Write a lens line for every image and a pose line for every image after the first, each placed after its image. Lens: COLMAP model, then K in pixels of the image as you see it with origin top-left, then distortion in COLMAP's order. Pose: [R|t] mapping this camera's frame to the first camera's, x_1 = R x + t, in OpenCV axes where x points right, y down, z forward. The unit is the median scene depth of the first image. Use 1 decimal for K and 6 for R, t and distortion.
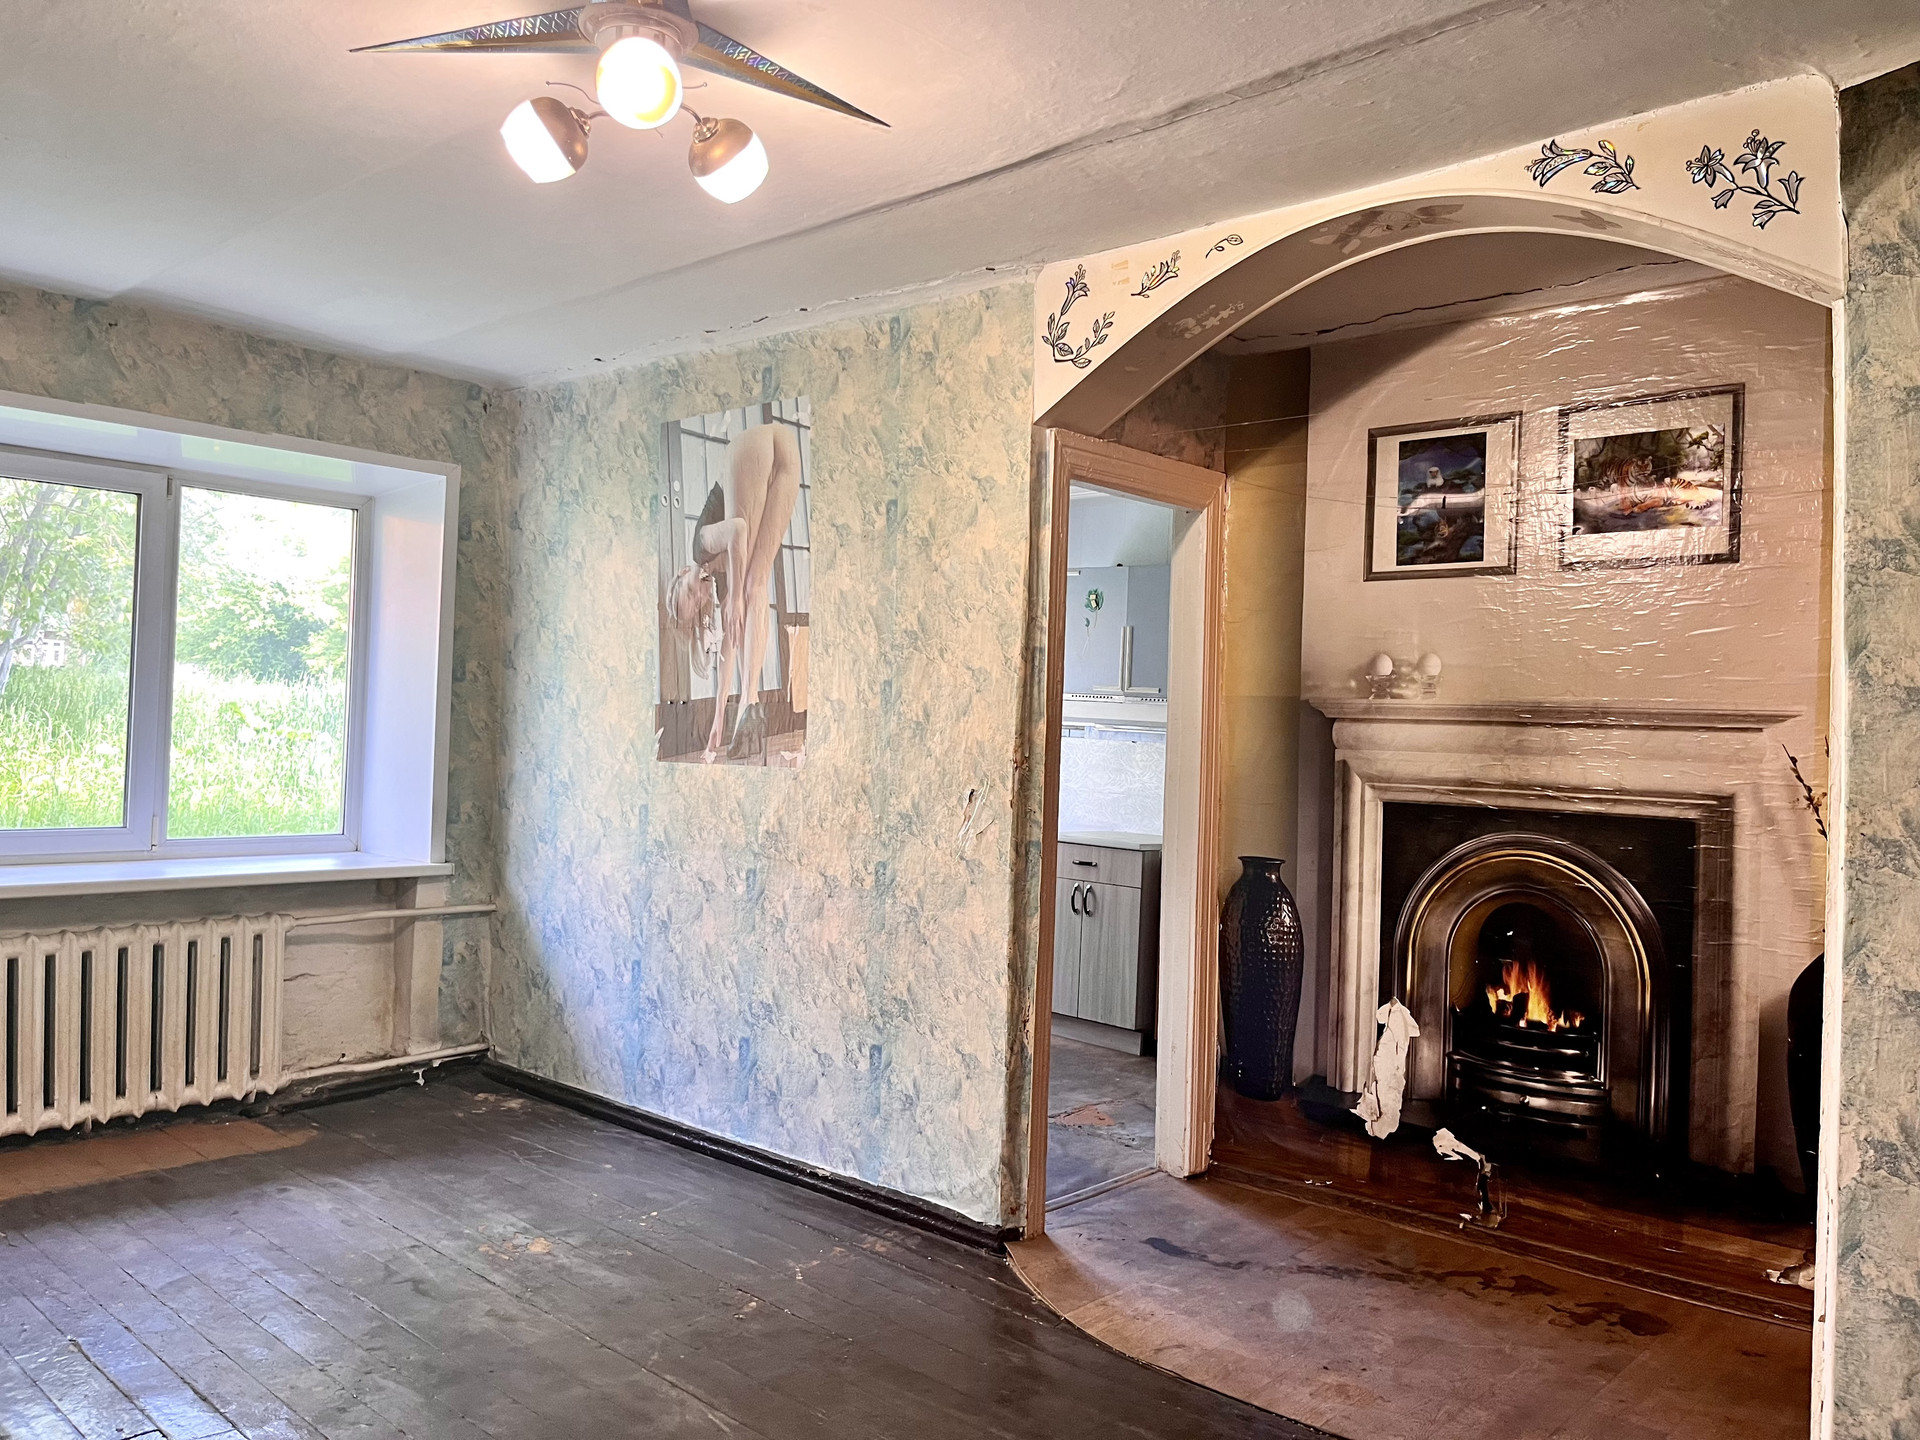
lens RADIAL K [[1454.0, 0, 960.0], [0, 1454.0, 720.0], [0, 0, 1]] dist [-0.082466, -0.000555]
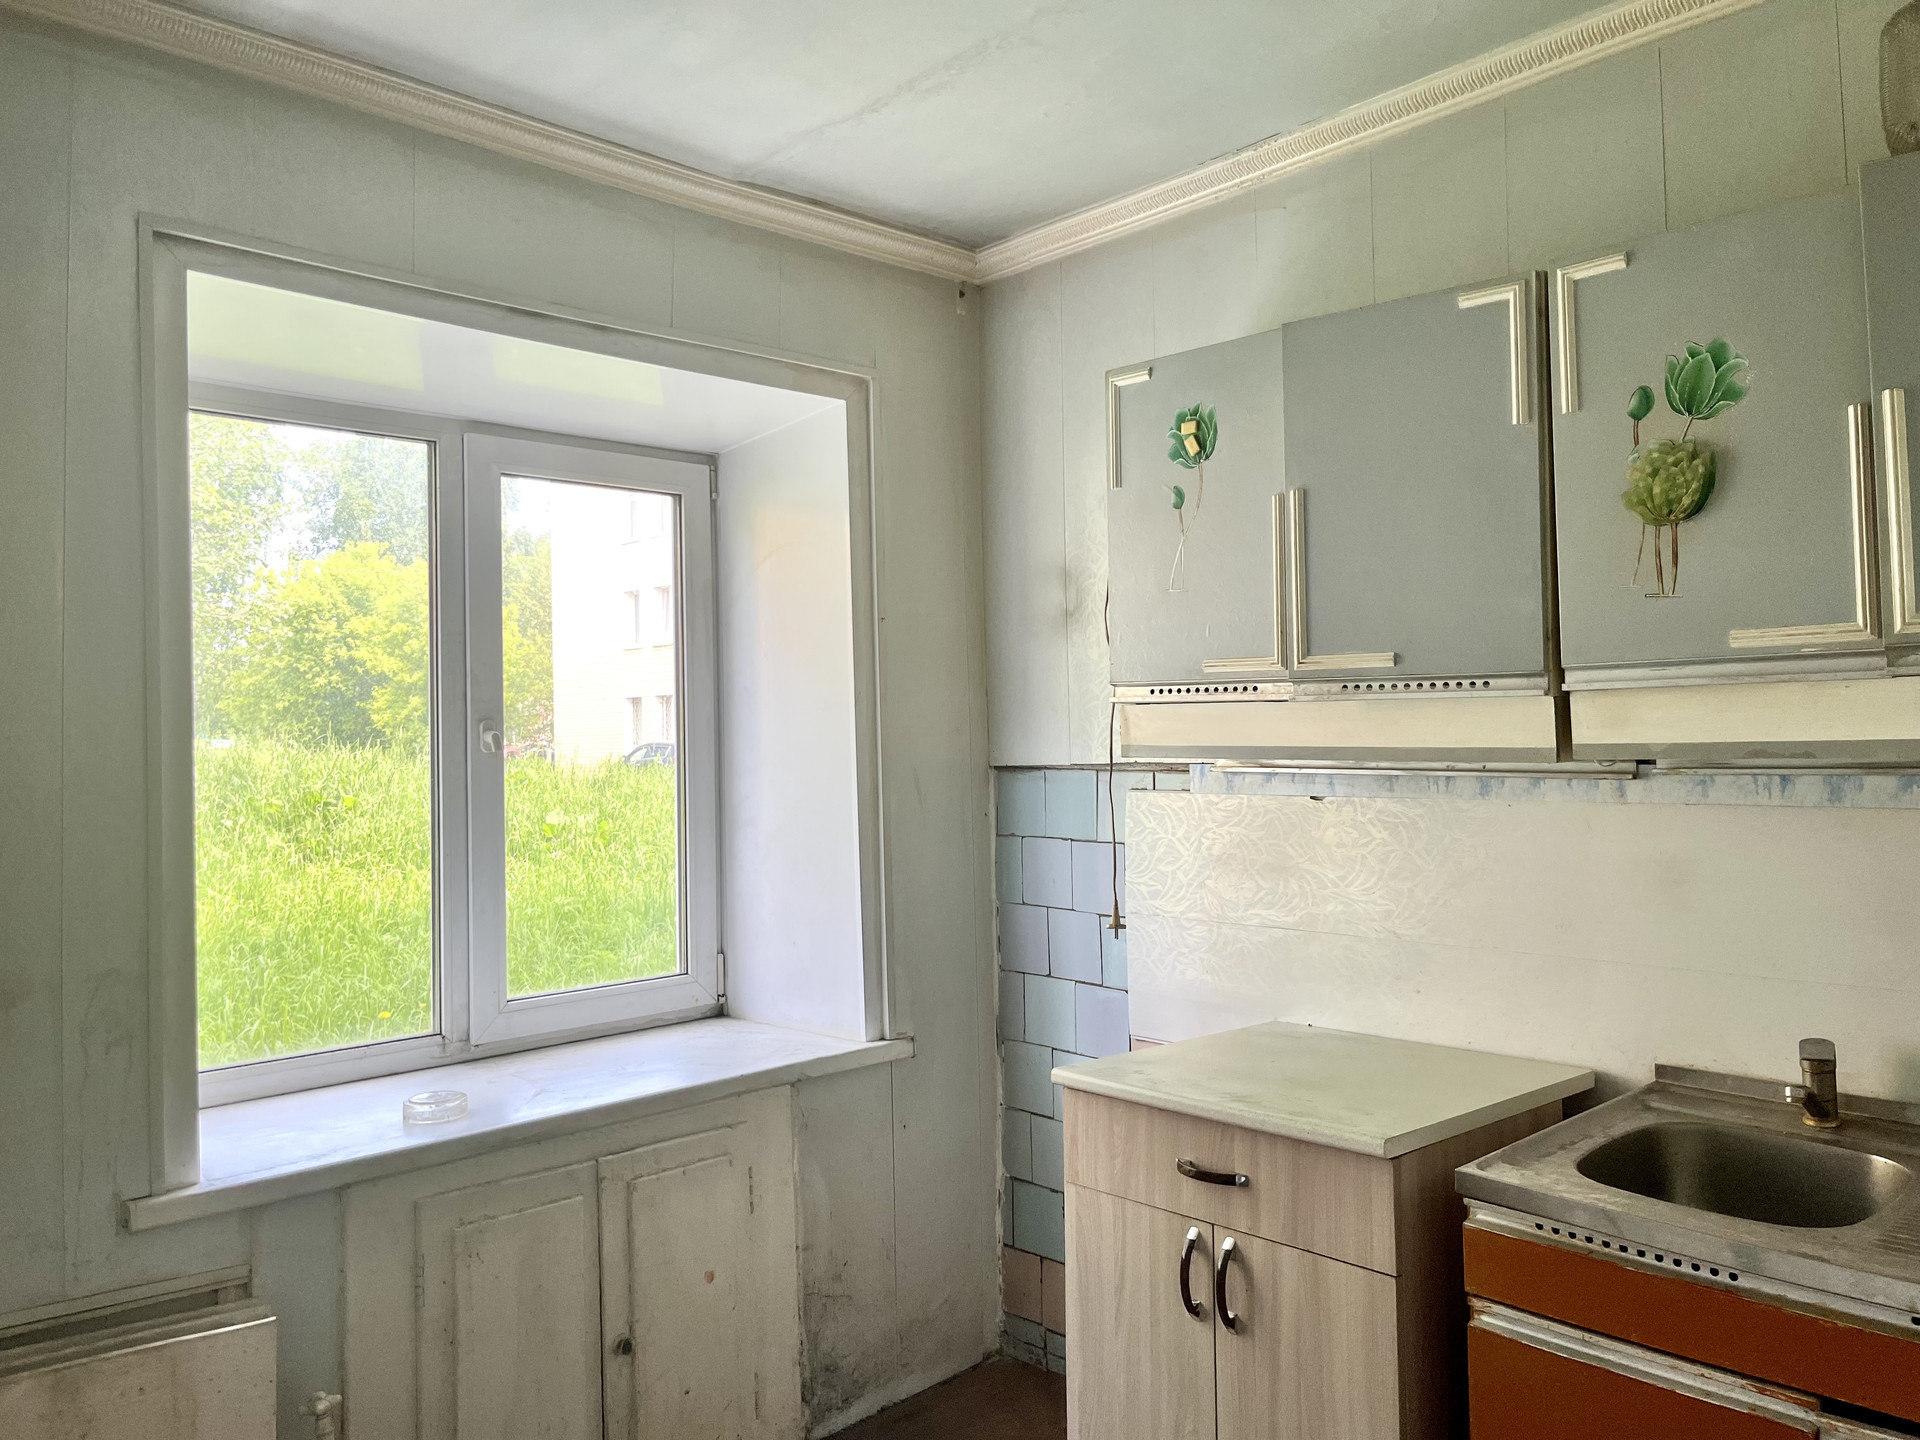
lens RADIAL K [[1454.0, 0, 960.0], [0, 1454.0, 720.0], [0, 0, 1]] dist [-0.082466, -0.000555]
pose [[0.995671, -0.062223, -0.069052, 0.050129], [0.061417, 0.998018, -0.013739, -0.006741], [0.069770, 0.009439, 0.997518, 0.582997]]
